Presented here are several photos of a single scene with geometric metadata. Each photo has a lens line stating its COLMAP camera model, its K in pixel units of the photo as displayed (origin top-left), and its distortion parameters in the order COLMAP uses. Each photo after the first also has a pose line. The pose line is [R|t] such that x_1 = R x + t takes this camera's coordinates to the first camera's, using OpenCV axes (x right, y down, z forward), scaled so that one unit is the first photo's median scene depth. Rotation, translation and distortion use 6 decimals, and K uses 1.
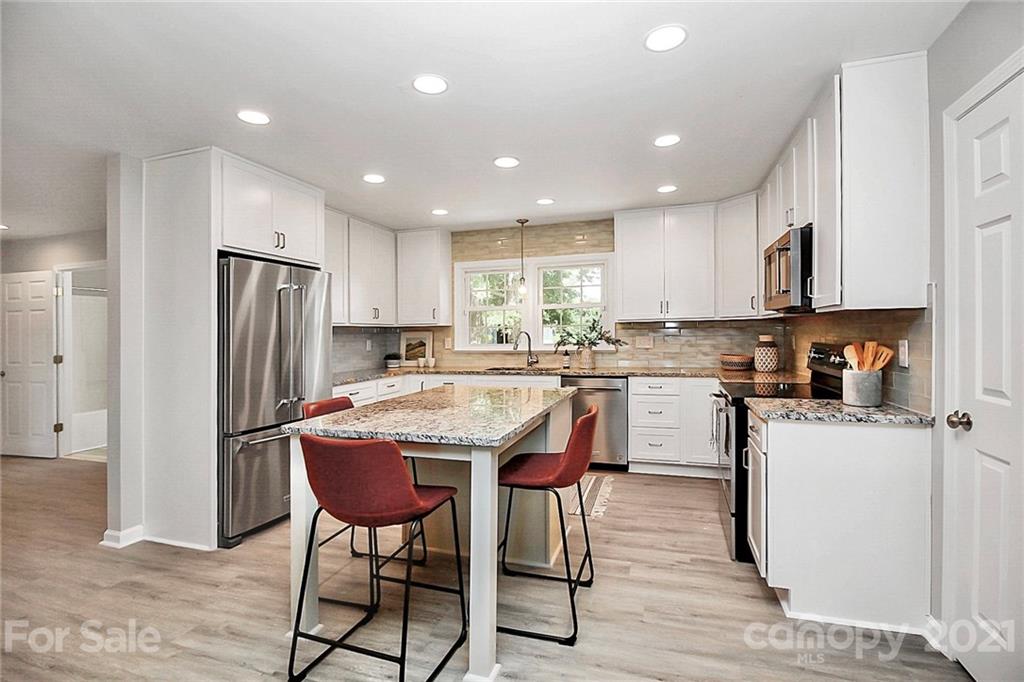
lens RADIAL K [[485.9, 0, 511.5], [0, 485.9, 336.5], [0, 0, 1]] dist [-0.011052, -0.000159]
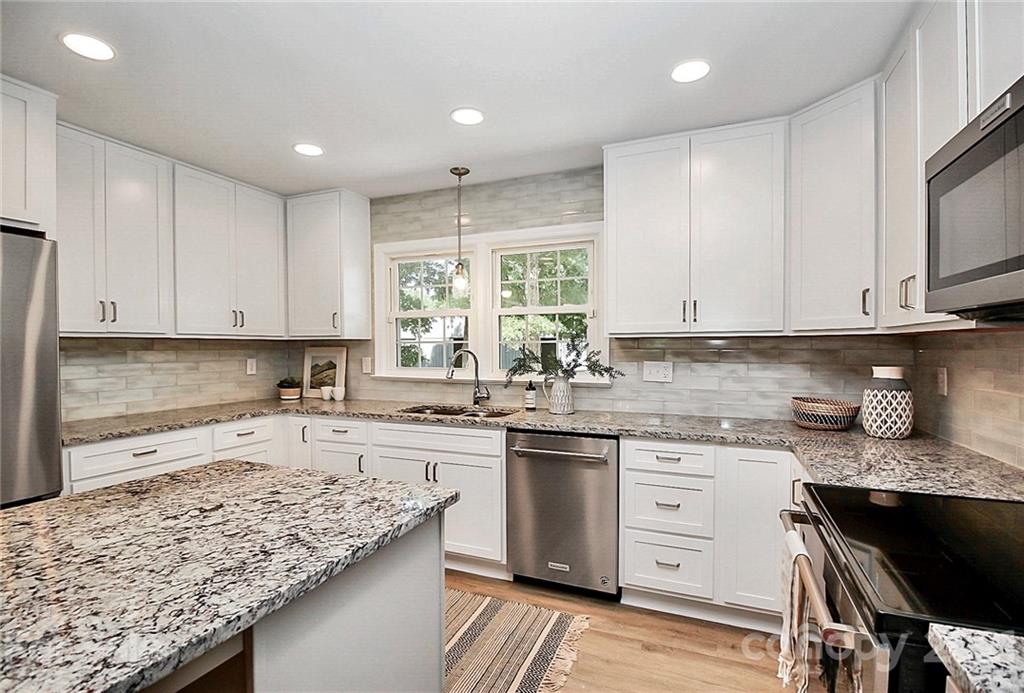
lens RADIAL K [[471.9, 0, 531.2], [0, 471.9, 343.8], [0, 0, 1]] dist [-0.001806, -0.000285]
pose [[0.997633, 0.014552, -0.067201, 0.153441], [-0.015430, 0.999802, -0.012578, -0.012191], [0.067005, 0.013585, 0.997660, 0.402573]]
